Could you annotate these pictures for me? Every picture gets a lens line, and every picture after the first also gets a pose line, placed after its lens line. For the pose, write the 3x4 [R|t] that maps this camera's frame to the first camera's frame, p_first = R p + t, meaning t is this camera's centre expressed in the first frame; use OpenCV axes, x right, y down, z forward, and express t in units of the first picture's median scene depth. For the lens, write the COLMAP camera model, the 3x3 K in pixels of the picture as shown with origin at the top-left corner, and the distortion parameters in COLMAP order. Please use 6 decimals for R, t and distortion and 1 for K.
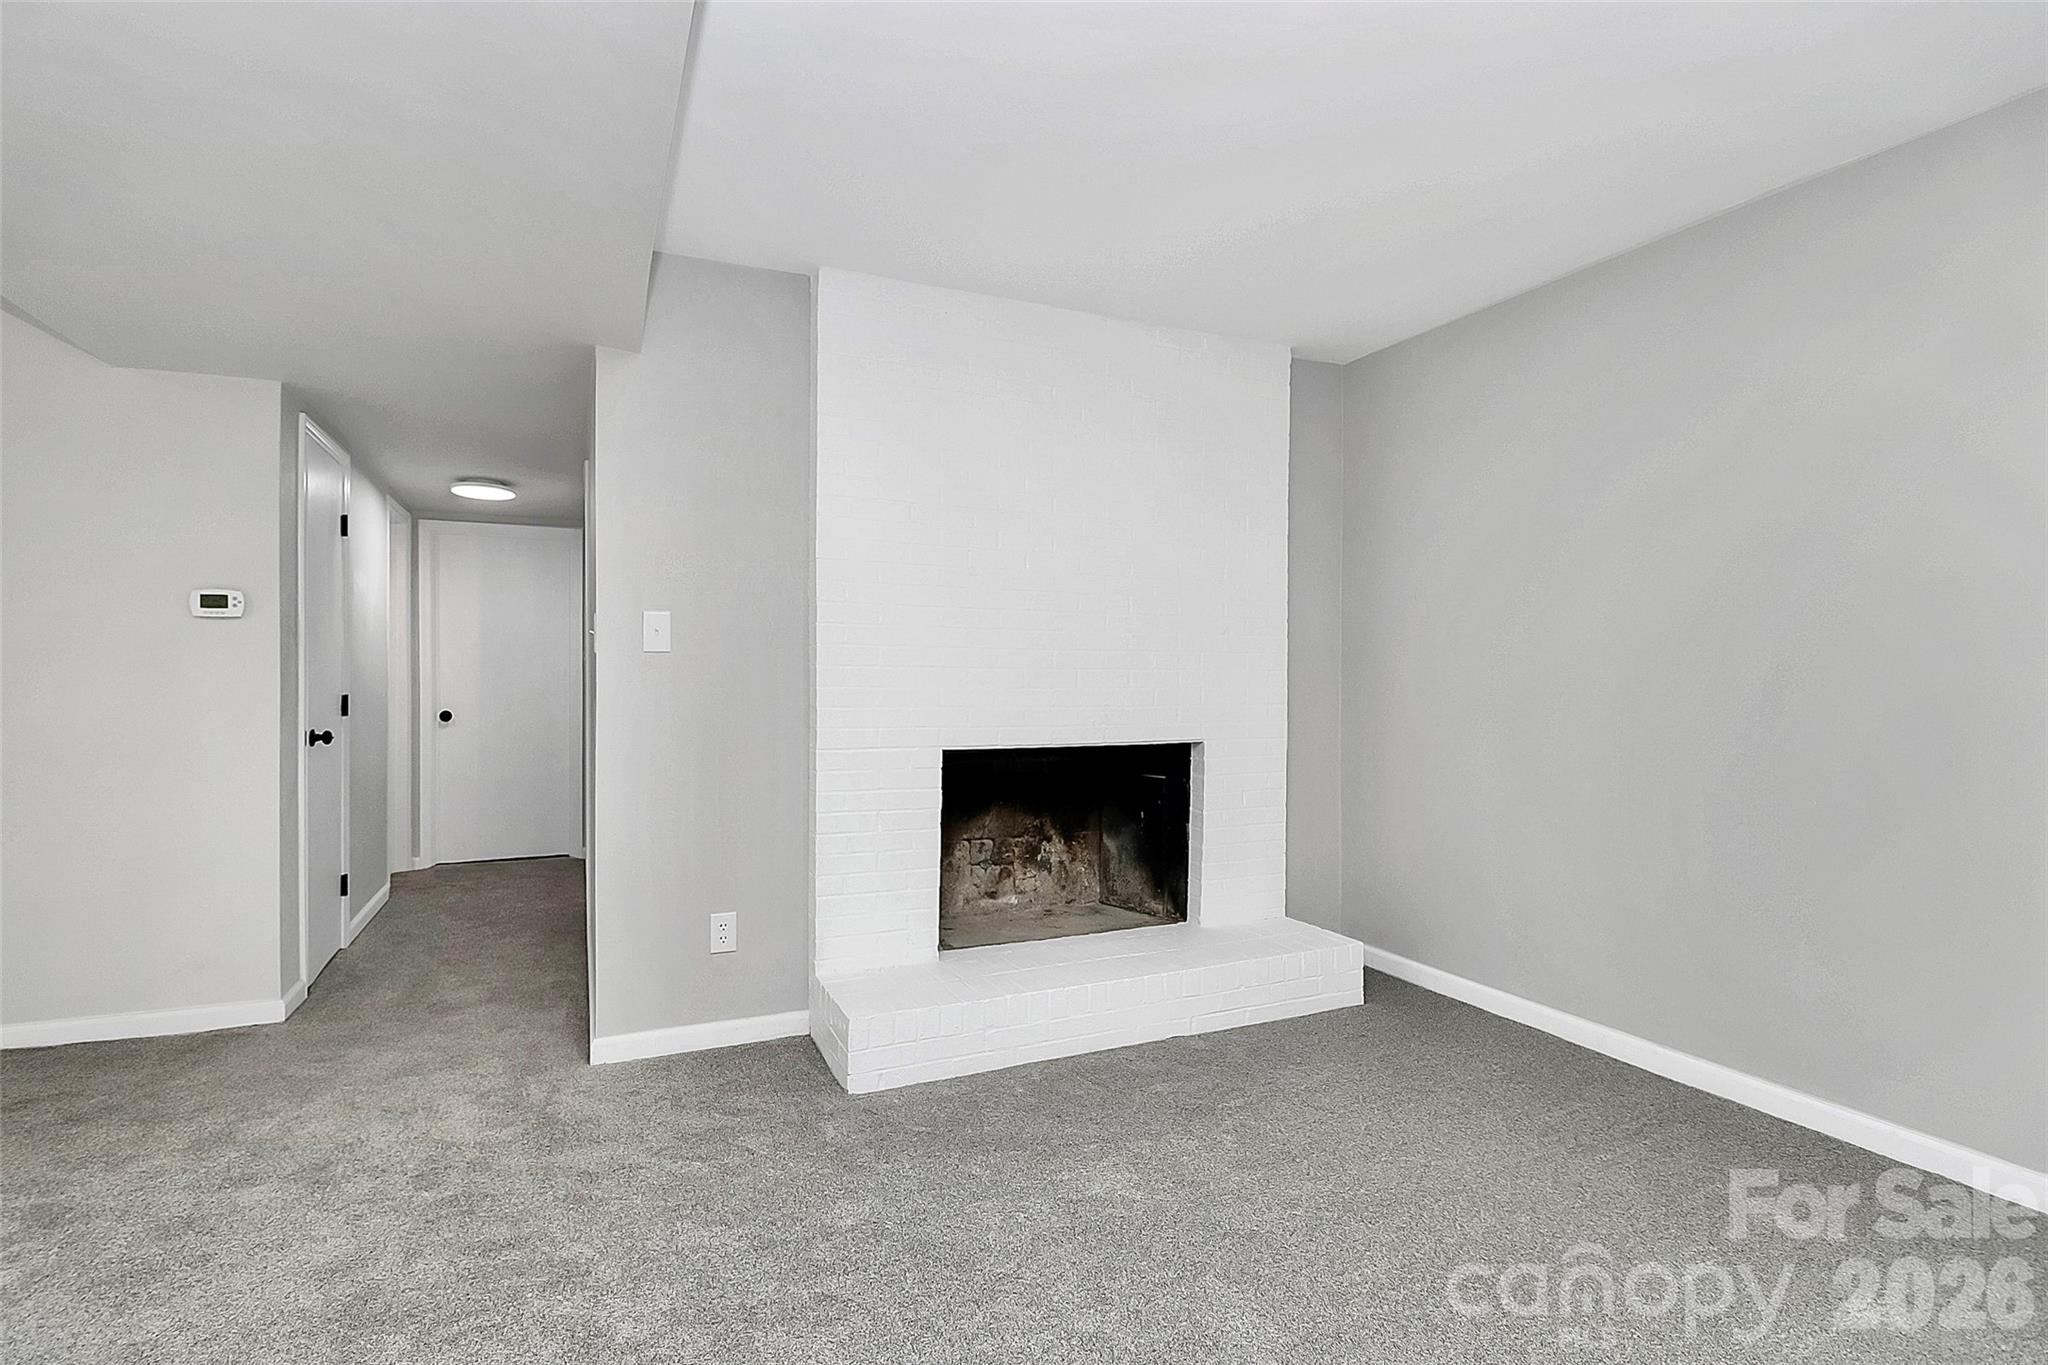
lens RADIAL K [[982.2, 0, 1024.0], [0, 982.2, 682.5], [0, 0, 1]] dist [0.000243, -0.000148]
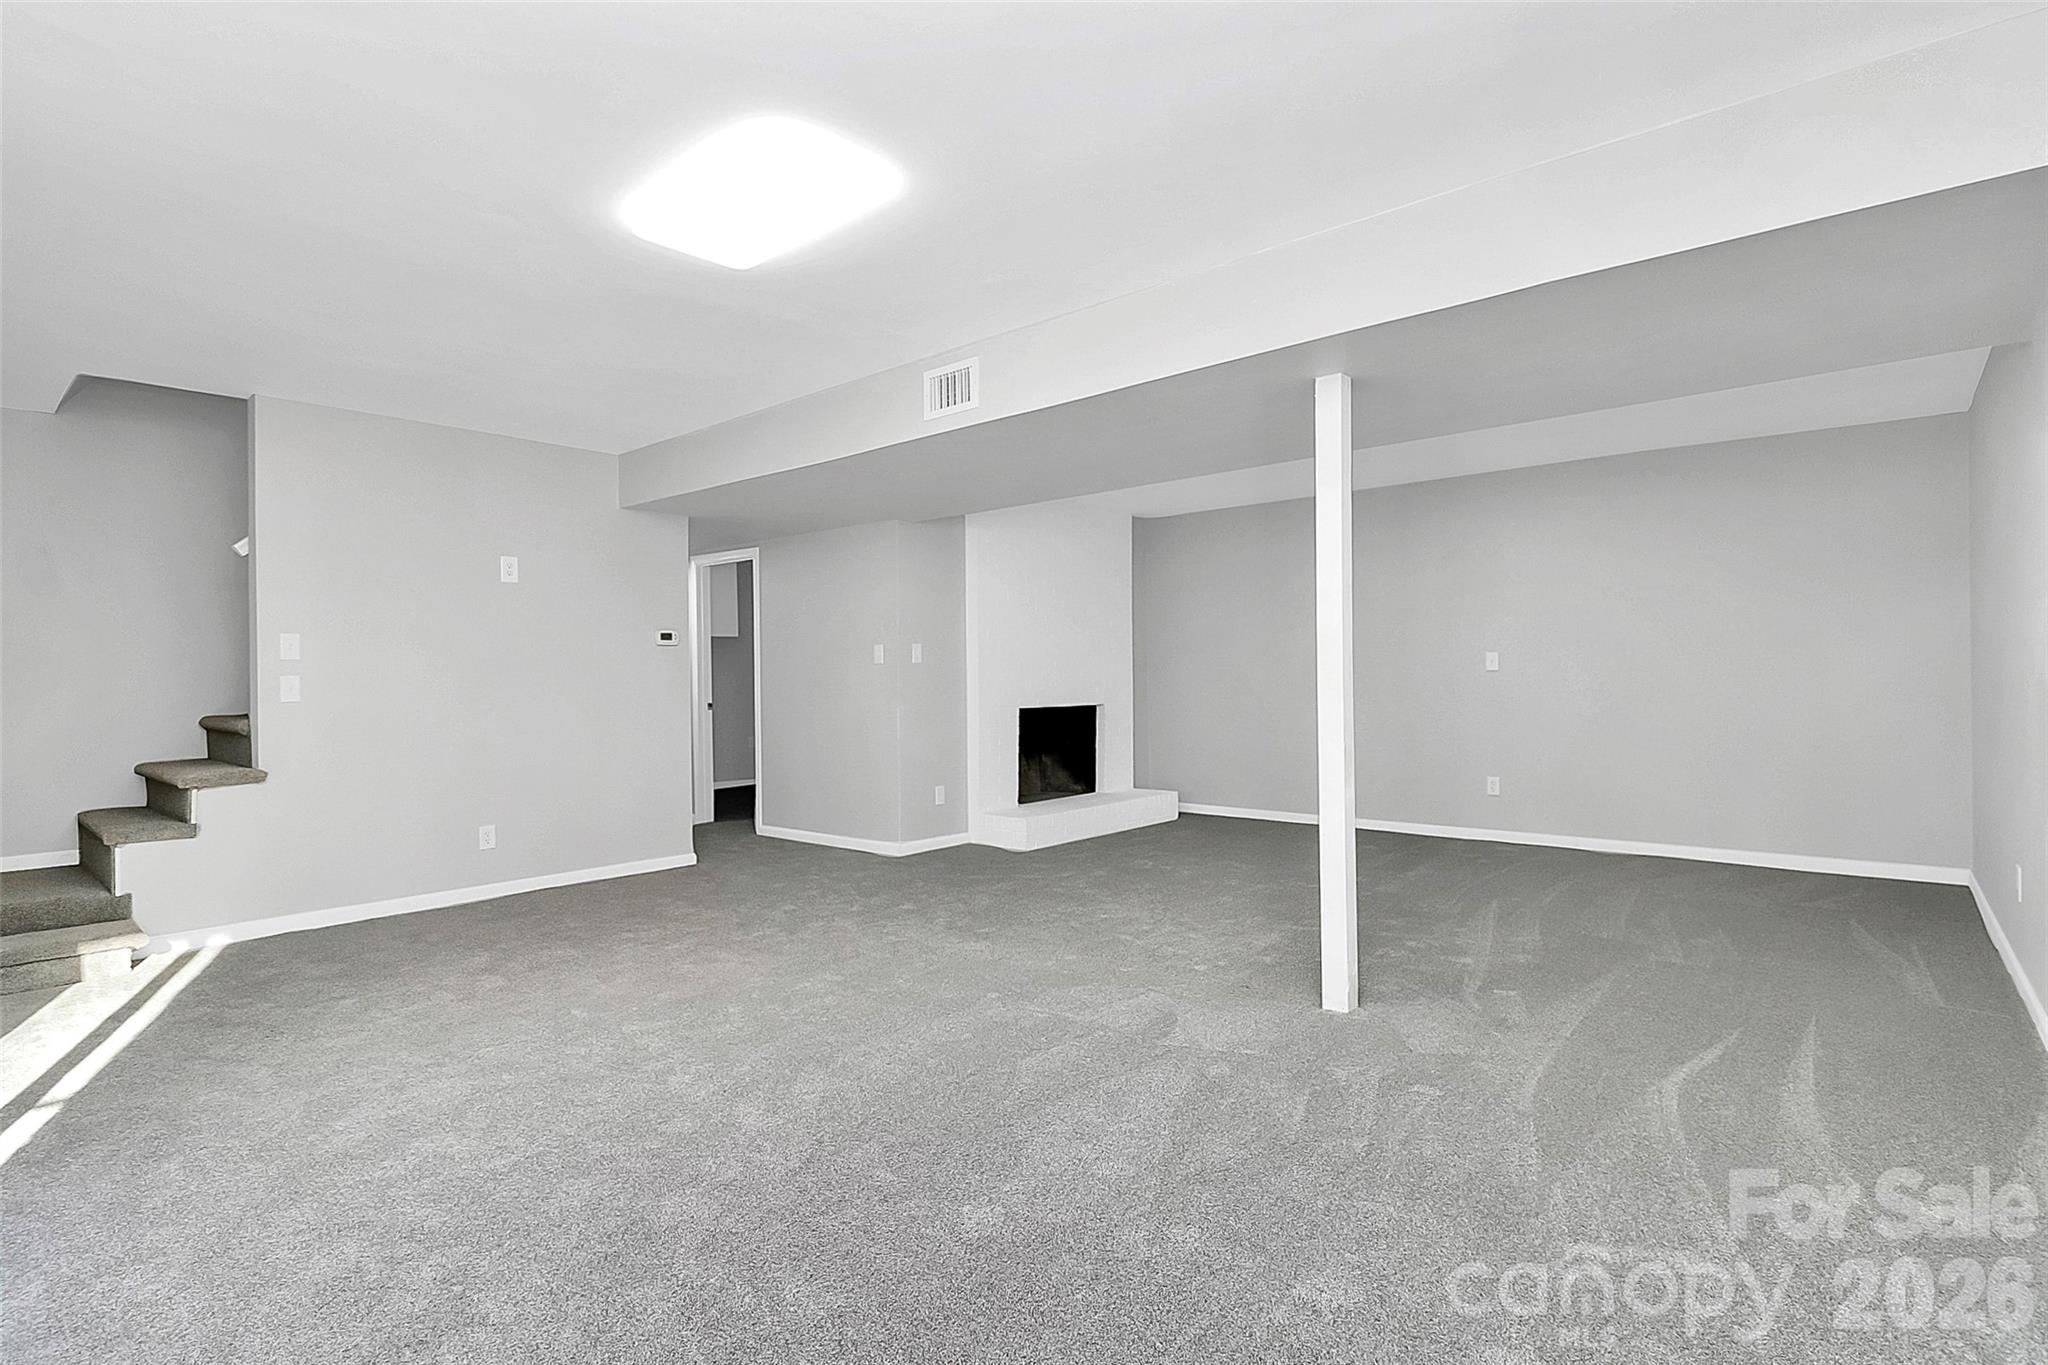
lens RADIAL K [[982.2, 0, 1024.0], [0, 982.2, 682.5], [0, 0, 1]] dist [0.000243, -0.000148]
pose [[0.902386, -0.012265, 0.430755, -0.815012], [0.012067, 0.999922, 0.003194, 0.004400], [-0.430761, 0.002316, 0.902463, -0.760071]]
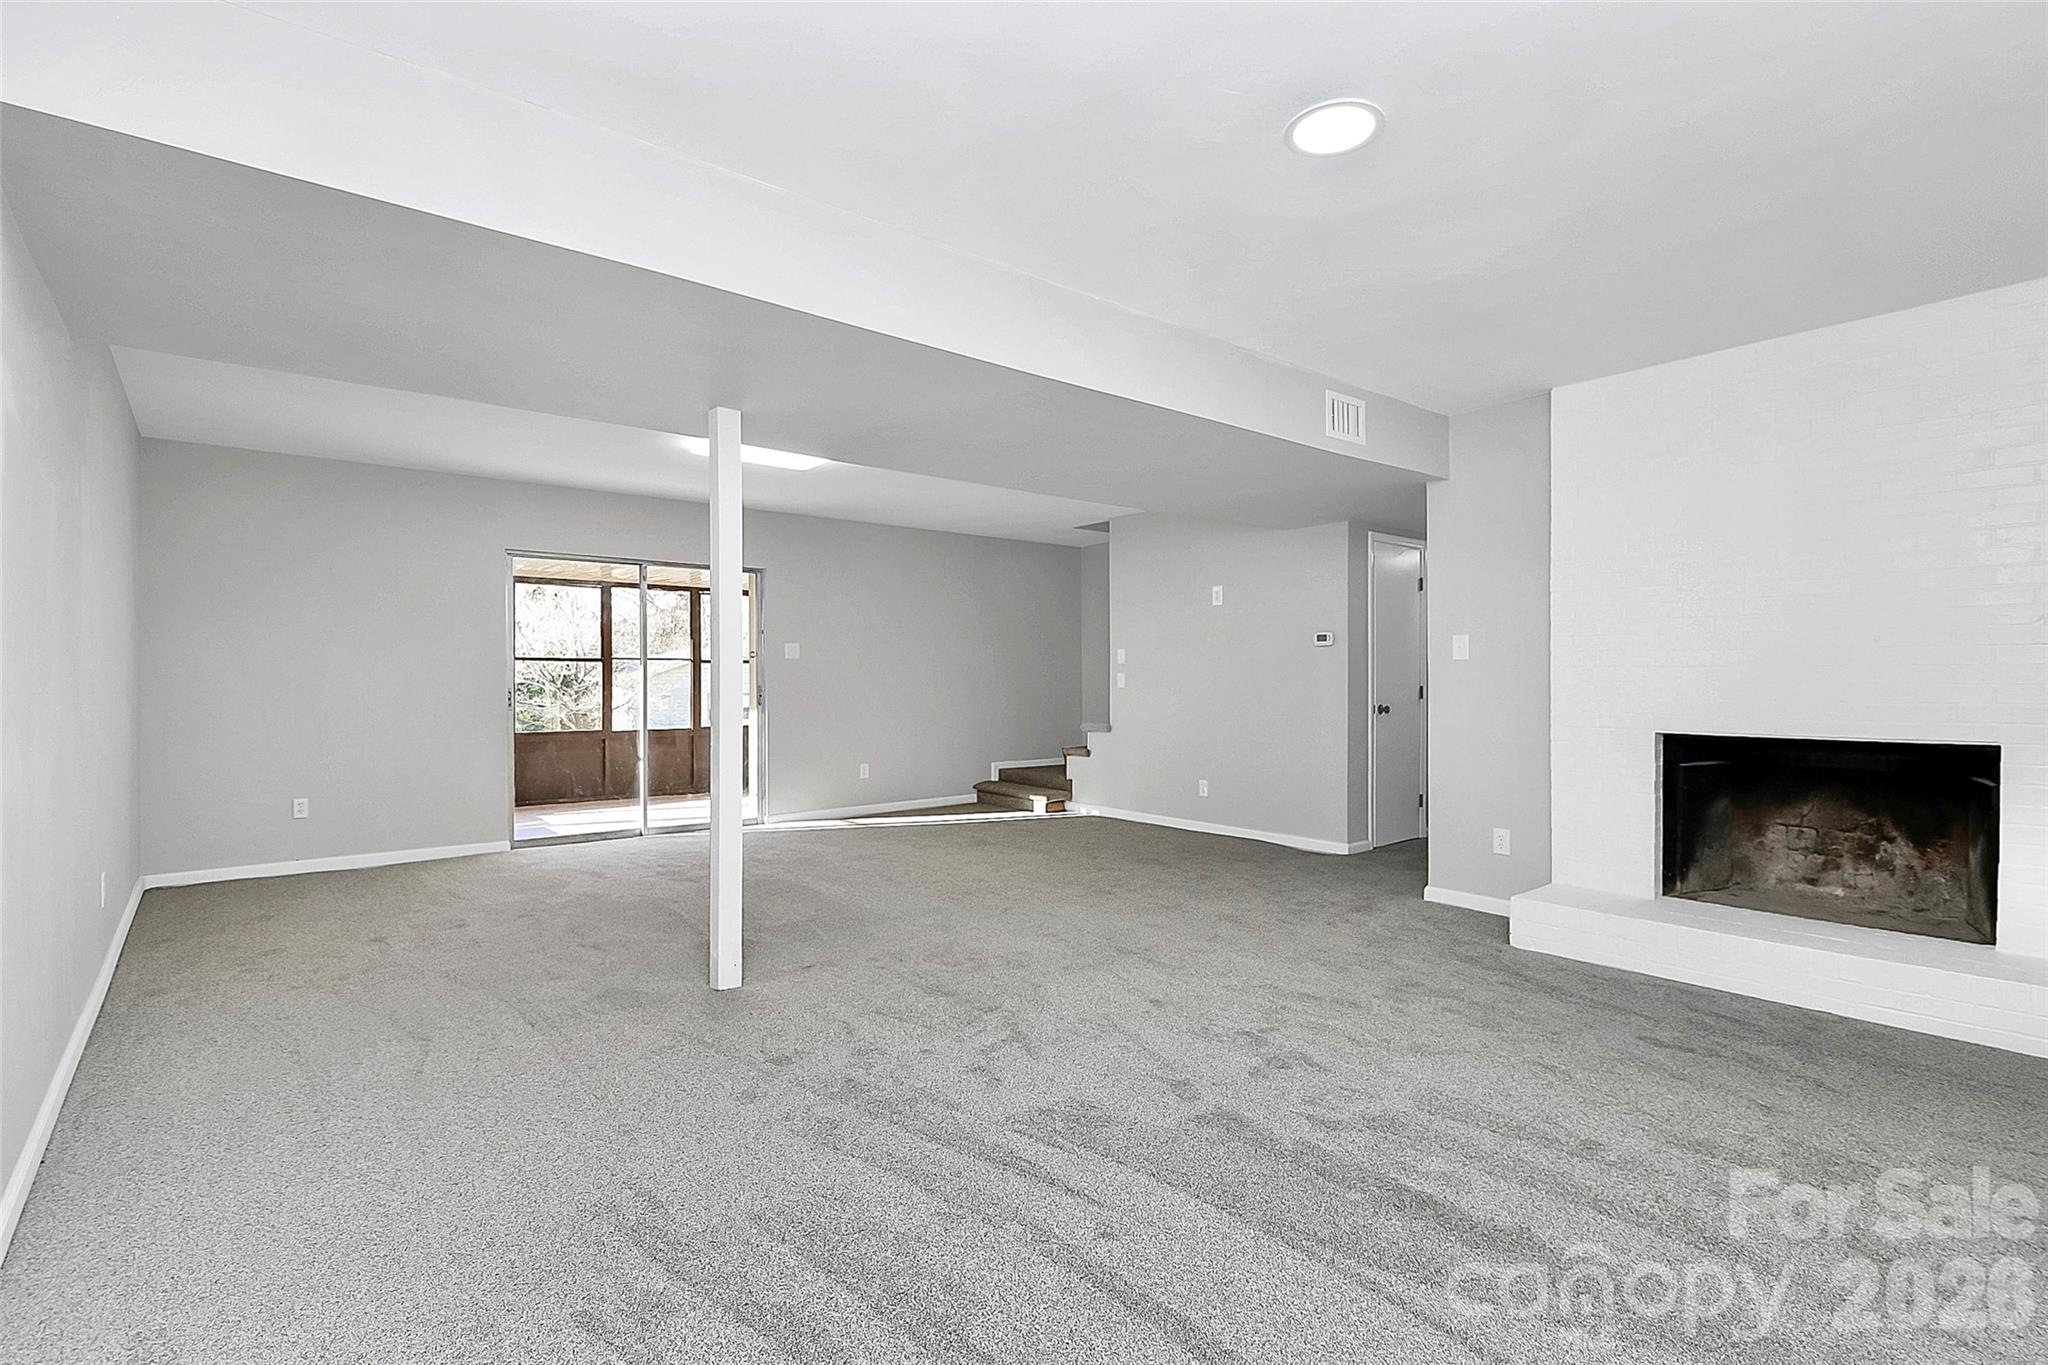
lens RADIAL K [[982.2, 0, 1024.0], [0, 982.2, 682.5], [0, 0, 1]] dist [0.000243, -0.000148]
pose [[0.258282, 0.003888, -0.966062, 0.764521], [-0.001052, 0.999992, 0.003744, 0.000867], [0.966069, 0.000049, 0.258284, -0.082122]]
